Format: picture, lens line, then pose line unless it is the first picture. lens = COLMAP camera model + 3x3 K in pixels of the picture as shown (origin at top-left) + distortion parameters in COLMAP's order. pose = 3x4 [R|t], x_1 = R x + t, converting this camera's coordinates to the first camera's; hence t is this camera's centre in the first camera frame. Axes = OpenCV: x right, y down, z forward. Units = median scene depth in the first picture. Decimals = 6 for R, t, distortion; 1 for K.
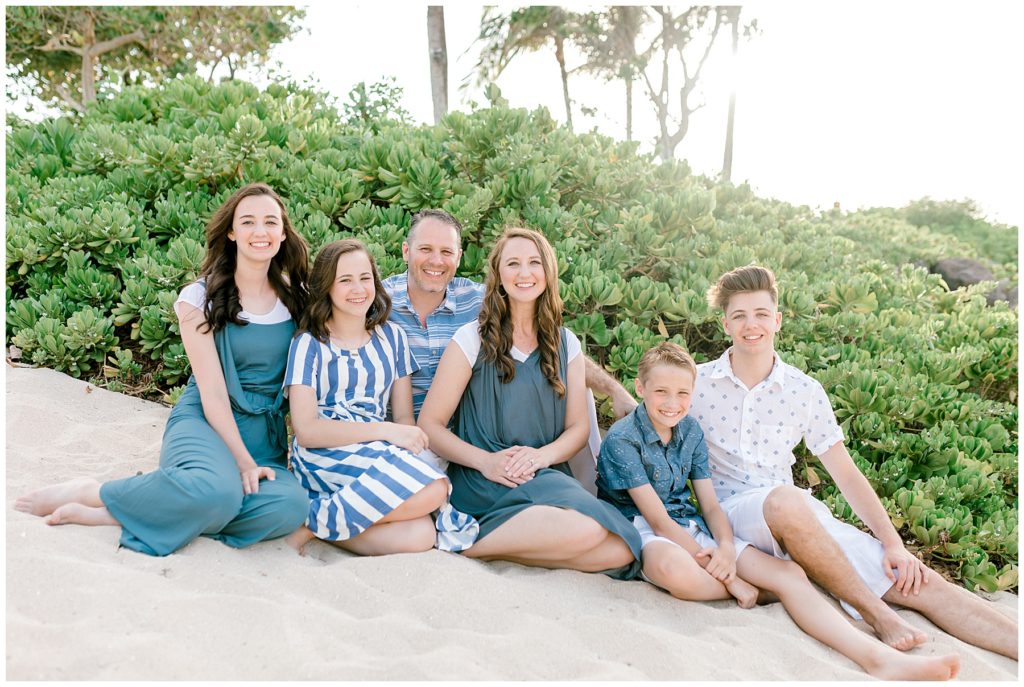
lens RADIAL K [[958.7, 0, 512.0], [0, 958.7, 343.5], [0, 0, 1]] dist [0.001472, -0.003070]
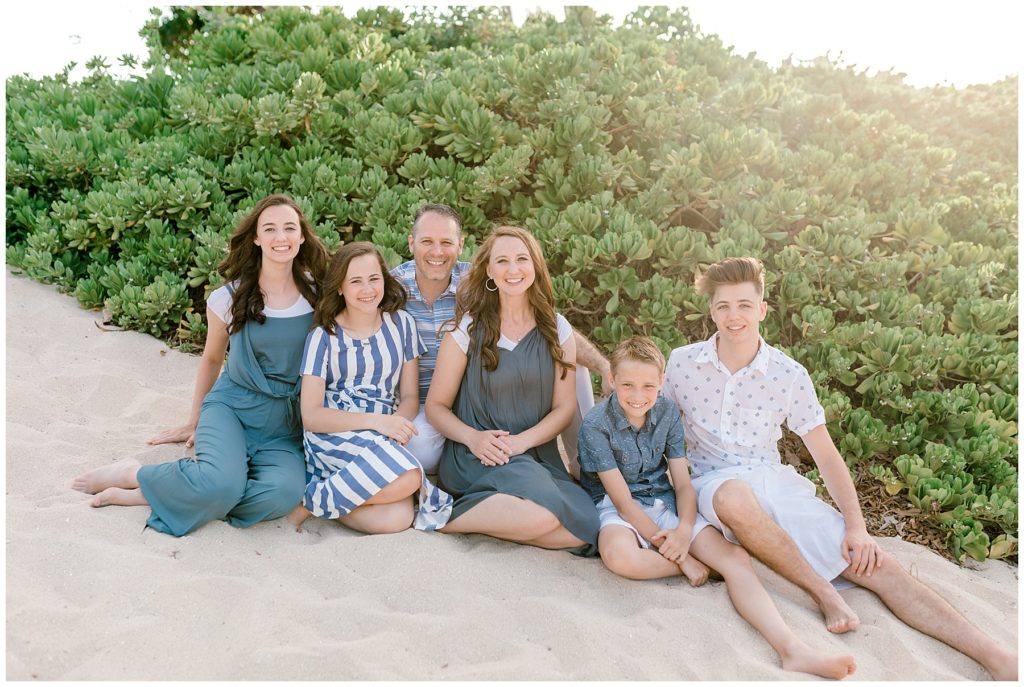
lens RADIAL K [[958.7, 0, 512.0], [0, 958.7, 343.5], [0, 0, 1]] dist [0.001472, -0.003070]
pose [[0.985171, 0.009570, -0.171306, 0.191427], [0.016375, 0.988640, 0.149406, -0.144083], [0.170790, -0.149996, 0.973823, -0.058492]]
